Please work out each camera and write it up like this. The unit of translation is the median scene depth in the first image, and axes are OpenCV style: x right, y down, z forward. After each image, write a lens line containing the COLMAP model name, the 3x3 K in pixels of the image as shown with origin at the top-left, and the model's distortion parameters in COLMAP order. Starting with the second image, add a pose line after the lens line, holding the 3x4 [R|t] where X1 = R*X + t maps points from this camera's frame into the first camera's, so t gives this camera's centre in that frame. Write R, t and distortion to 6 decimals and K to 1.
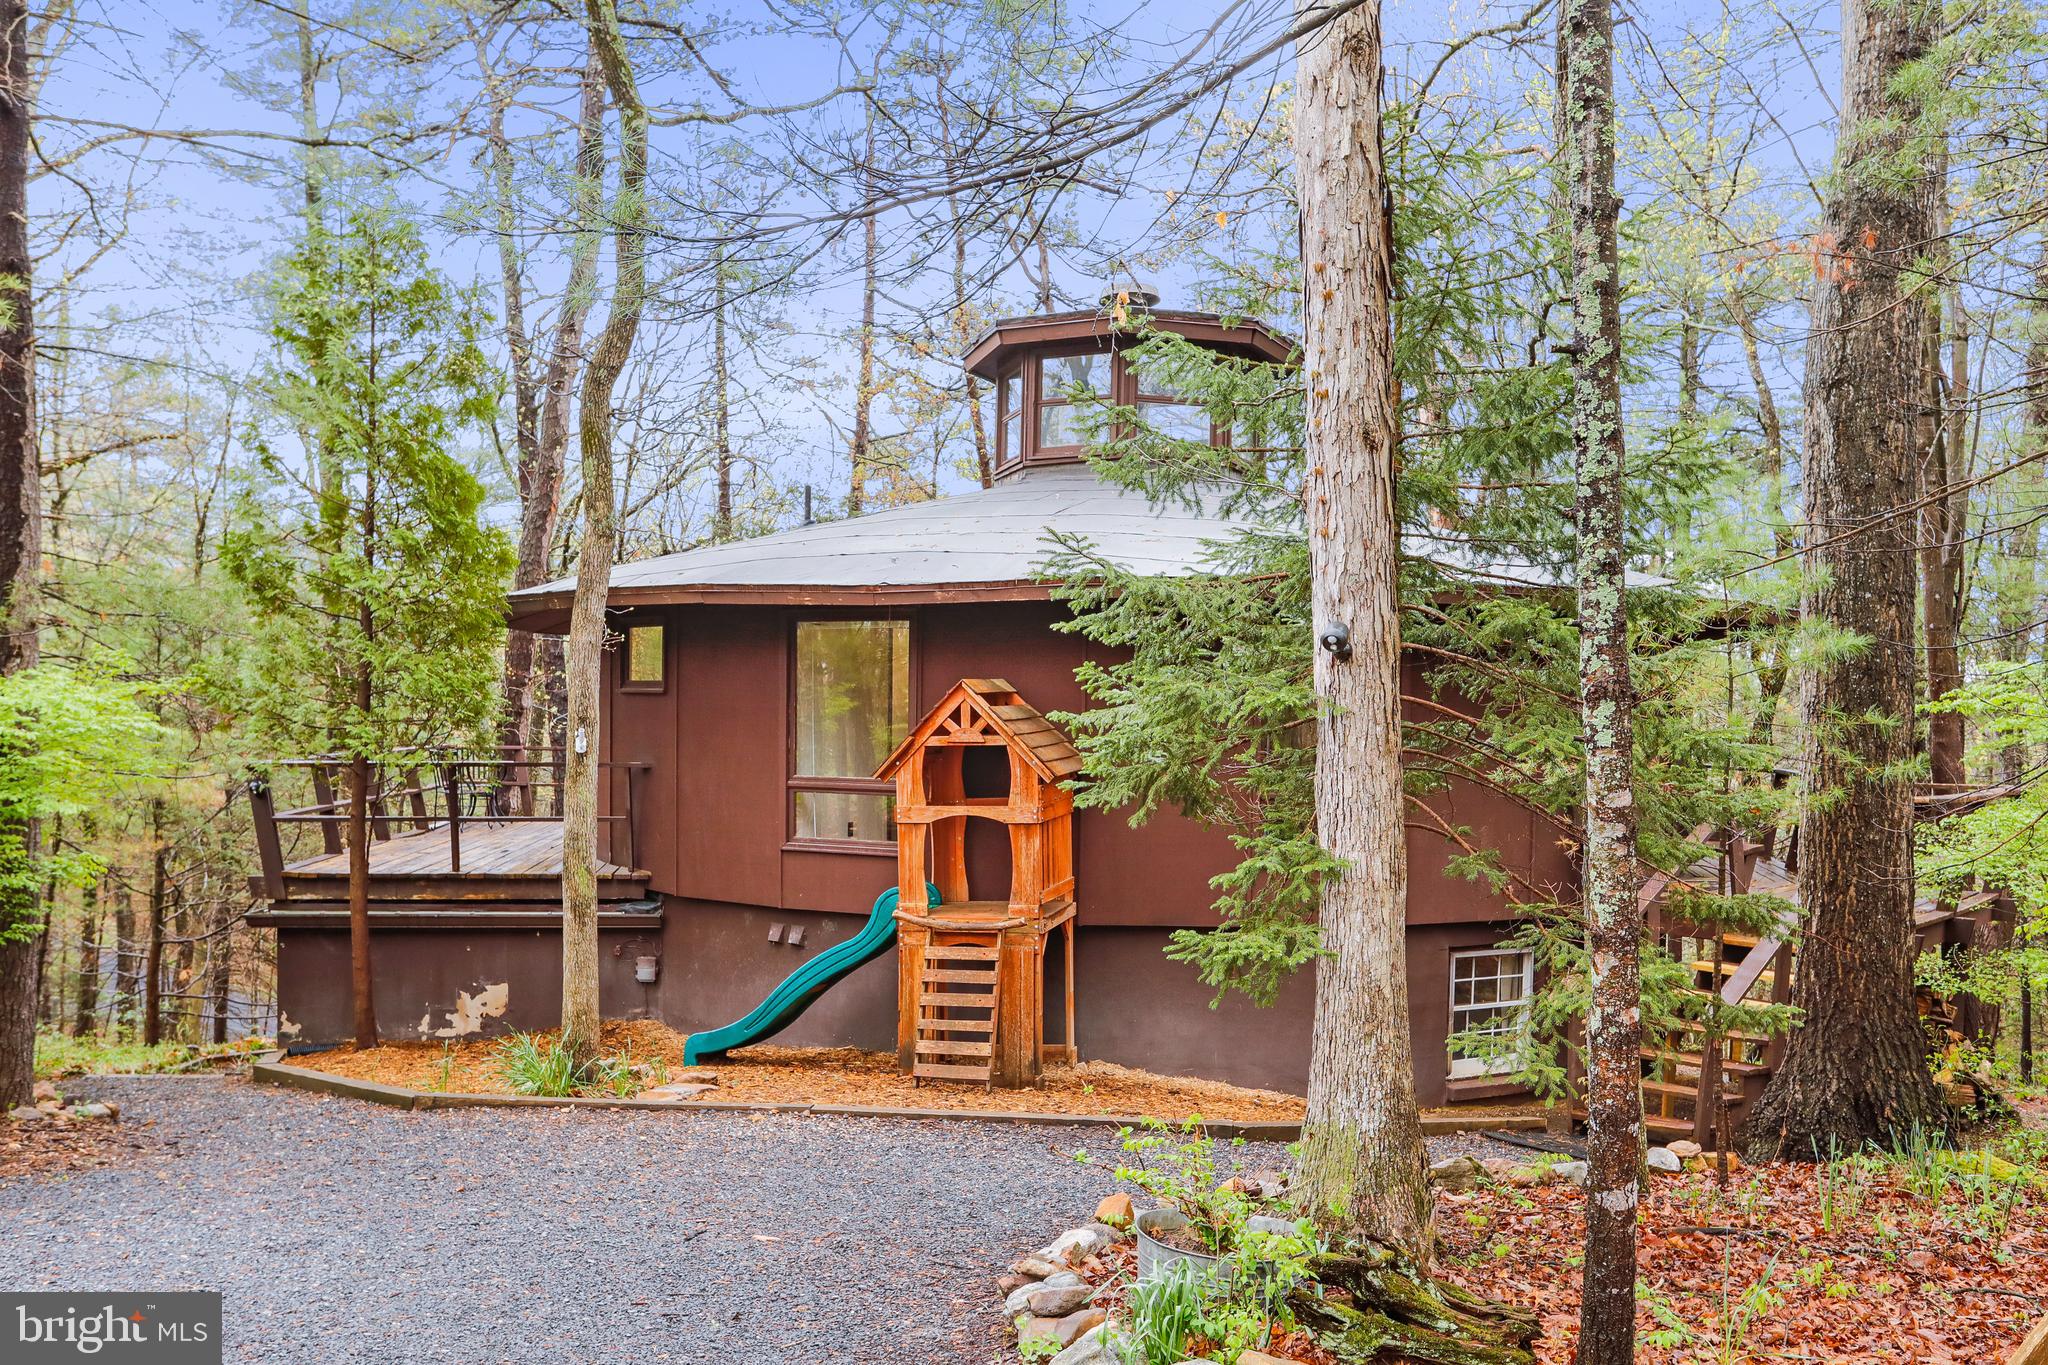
lens RADIAL K [[1766.8, 0, 1026.1], [0, 1766.8, 805.9], [0, 0, 1]] dist [0.013193, 0.004635]
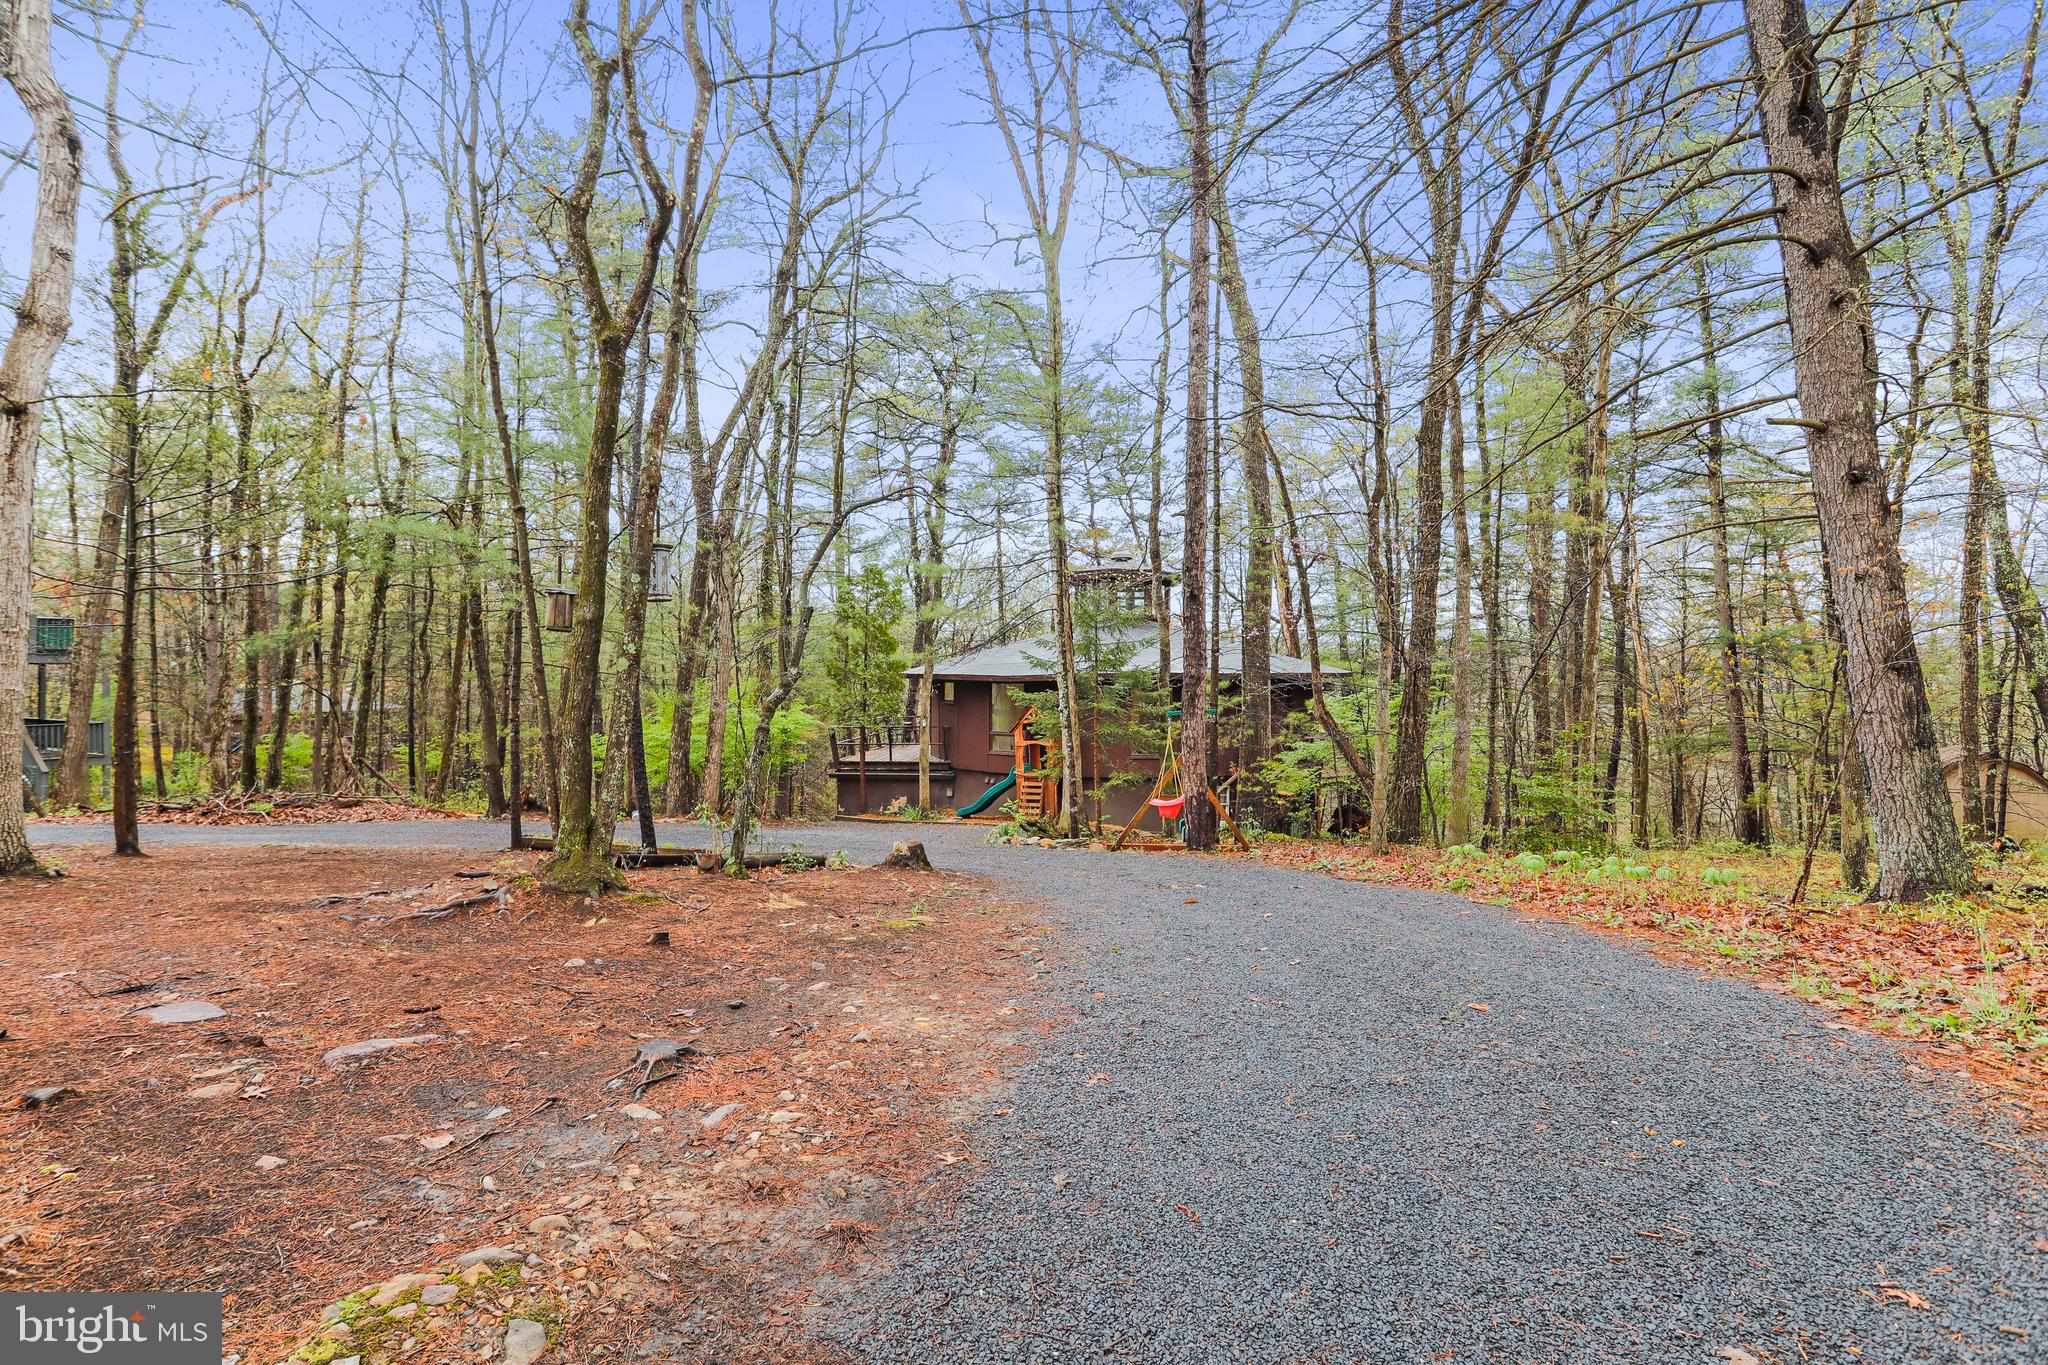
lens RADIAL K [[1076.3, 0, 1039.1], [0, 1076.3, 684.7], [0, 0, 1]] dist [-0.047687, 0.030439]
pose [[0.984534, -0.009423, -0.174940, 0.334278], [0.002151, 0.999128, -0.041707, -0.021516], [0.175181, 0.040686, 0.983695, -1.028245]]
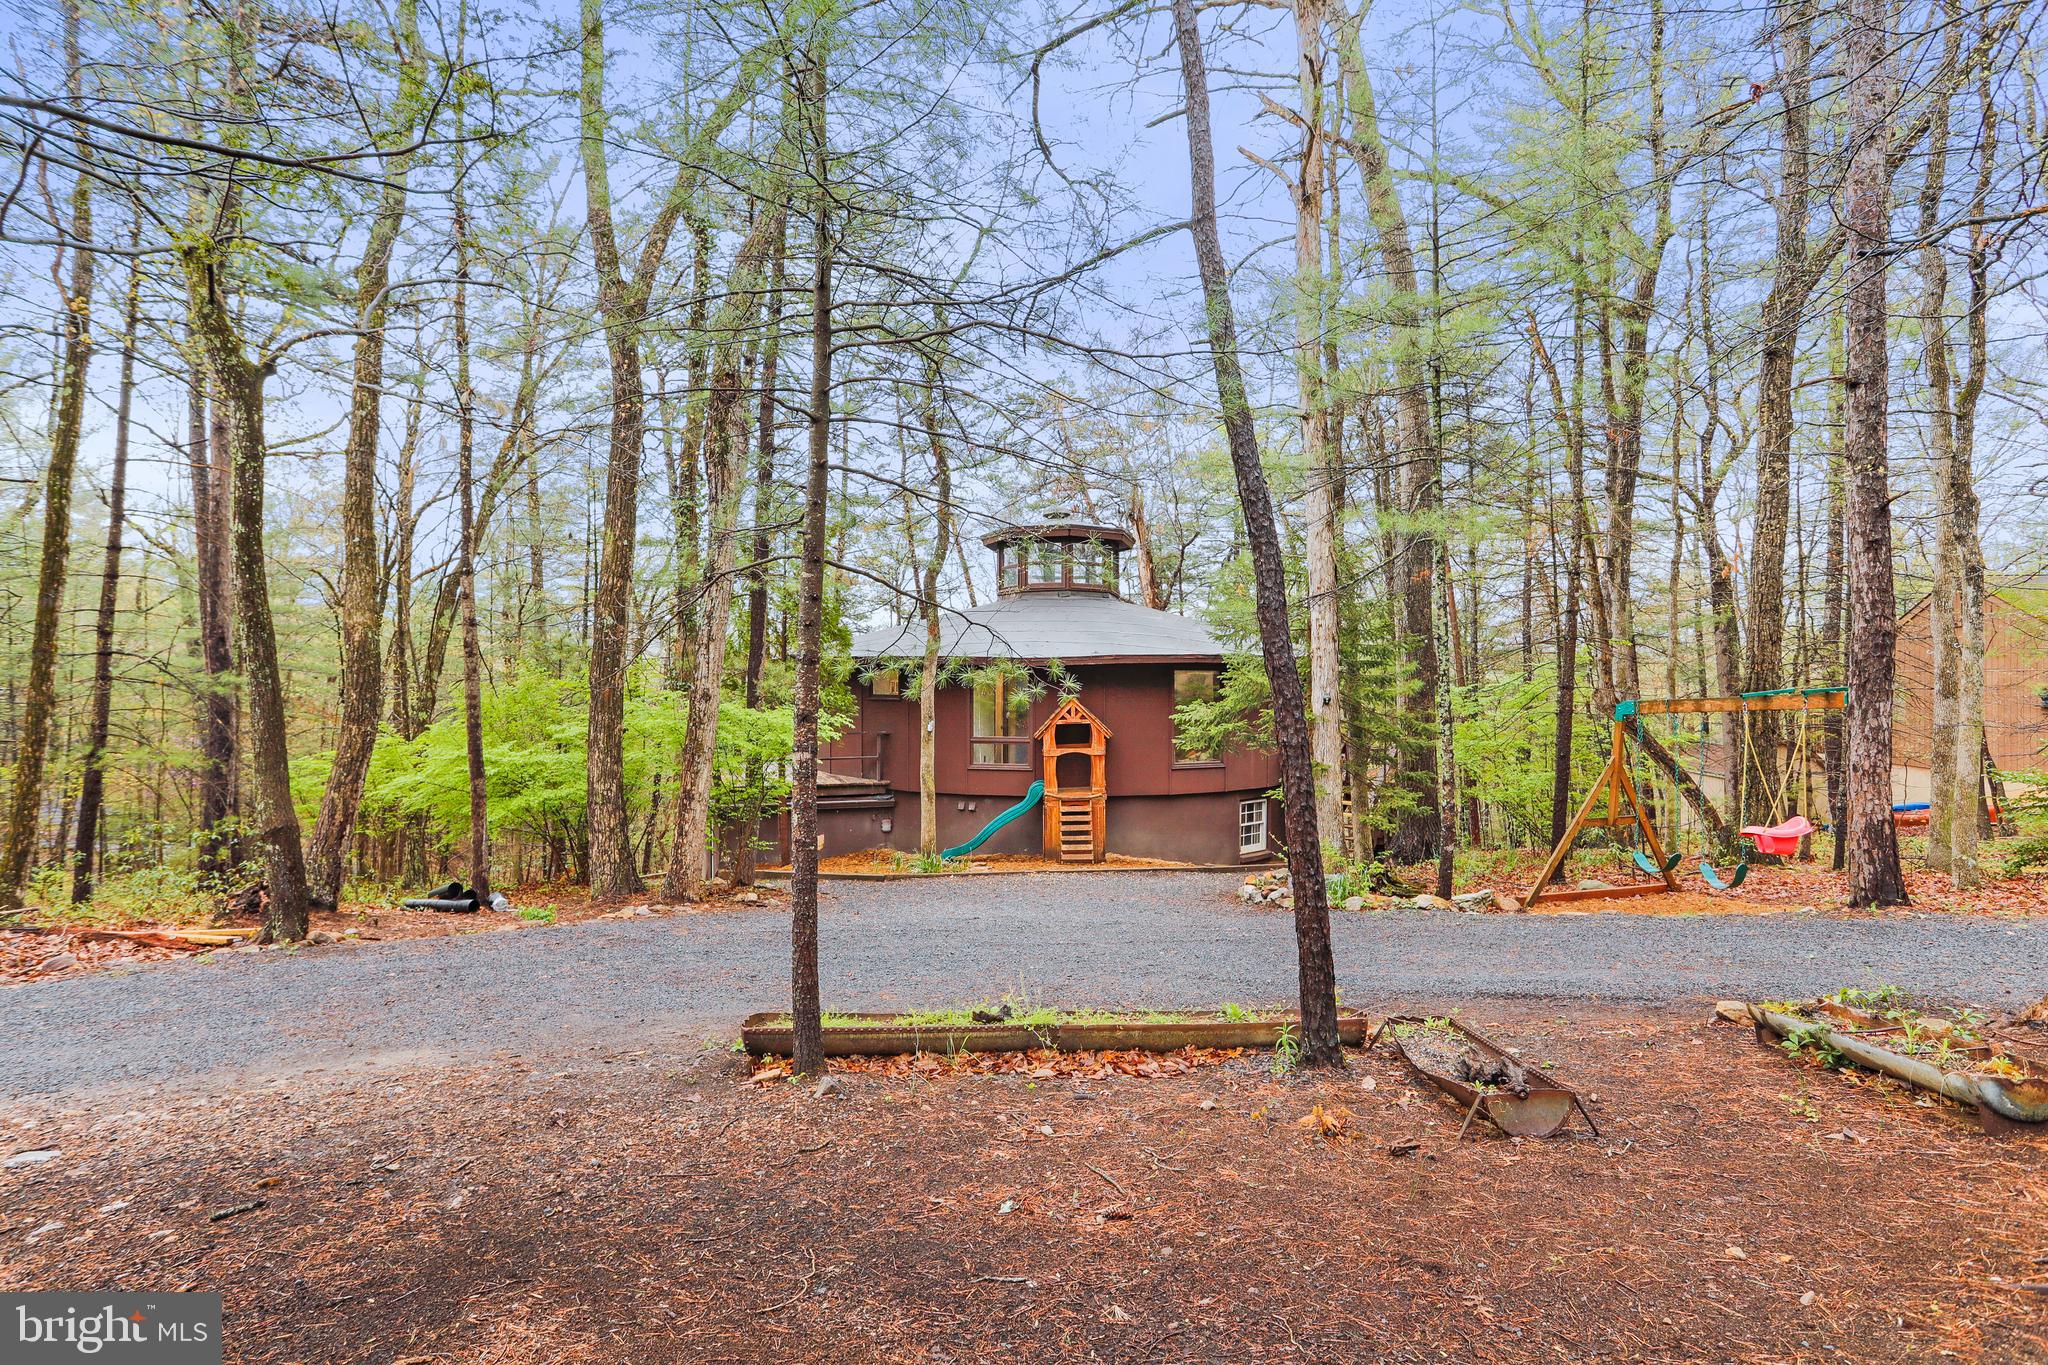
lens RADIAL K [[1076.3, 0, 1039.1], [0, 1076.3, 684.7], [0, 0, 1]] dist [-0.047687, 0.030439]
pose [[0.970690, -0.013339, 0.239964, -0.431975], [0.024425, 0.998764, -0.043286, -0.024479], [-0.239090, 0.047878, 0.969816, -0.431303]]
